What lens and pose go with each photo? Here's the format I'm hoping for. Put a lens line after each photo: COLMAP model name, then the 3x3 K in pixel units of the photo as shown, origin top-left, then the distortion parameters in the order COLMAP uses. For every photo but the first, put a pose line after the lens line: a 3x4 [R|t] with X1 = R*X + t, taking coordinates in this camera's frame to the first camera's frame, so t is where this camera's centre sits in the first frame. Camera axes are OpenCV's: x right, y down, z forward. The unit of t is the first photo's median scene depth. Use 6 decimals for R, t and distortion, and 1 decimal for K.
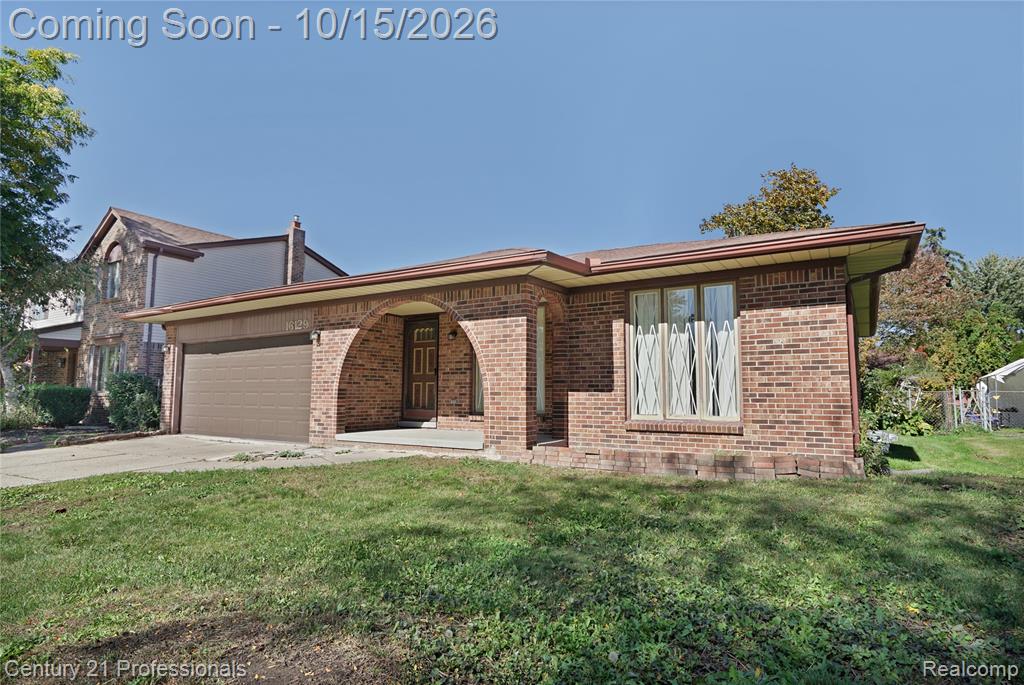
lens RADIAL K [[564.6, 0, 512.4], [0, 564.6, 341.2], [0, 0, 1]] dist [0.002398, -0.000239]
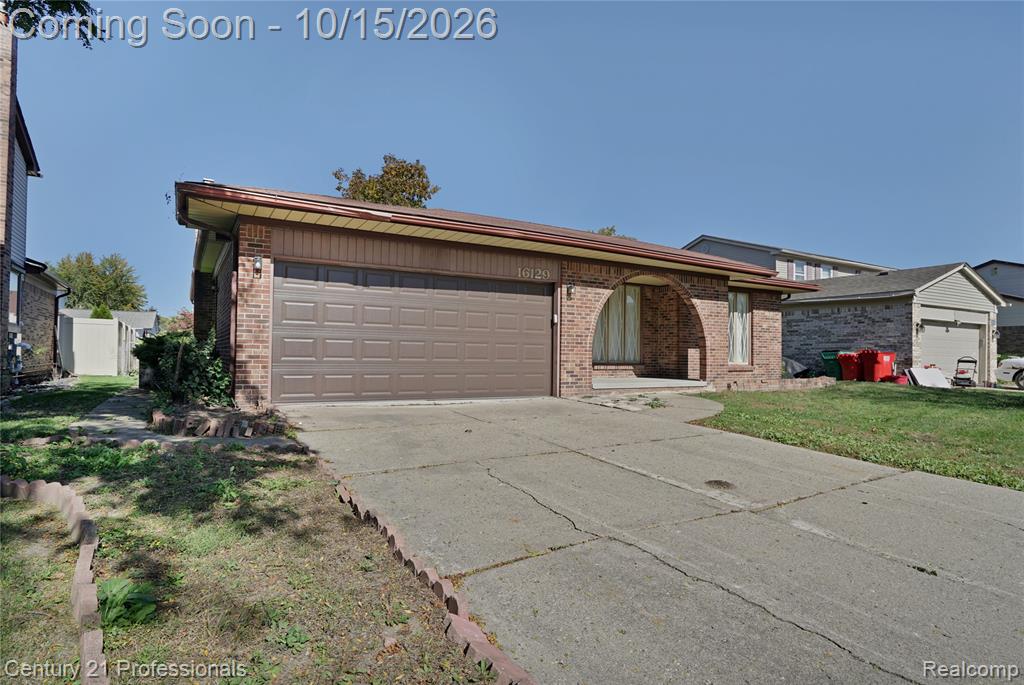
lens RADIAL K [[564.6, 0, 518.3], [0, 564.6, 346.3], [0, 0, 1]] dist [0.002398, -0.000239]
pose [[0.444741, 0.014346, 0.895544, -1.260697], [-0.098379, 0.994604, 0.032924, 0.065310], [-0.890240, -0.102746, 0.443753, 0.602136]]
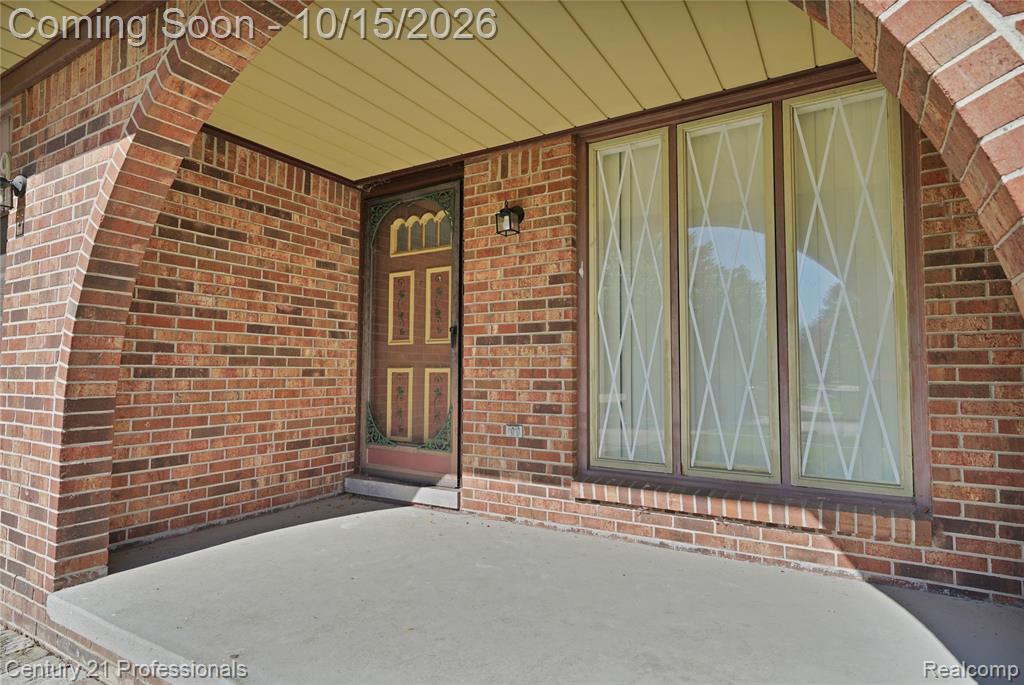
lens RADIAL K [[564.6, 0, 514.7], [0, 564.6, 341.8], [0, 0, 1]] dist [0.002398, -0.000239]
pose [[0.999734, 0.000516, 0.023073, -0.114135], [-0.001427, 0.999220, 0.039473, 0.046503], [-0.023035, -0.039496, 0.998954, 0.706633]]
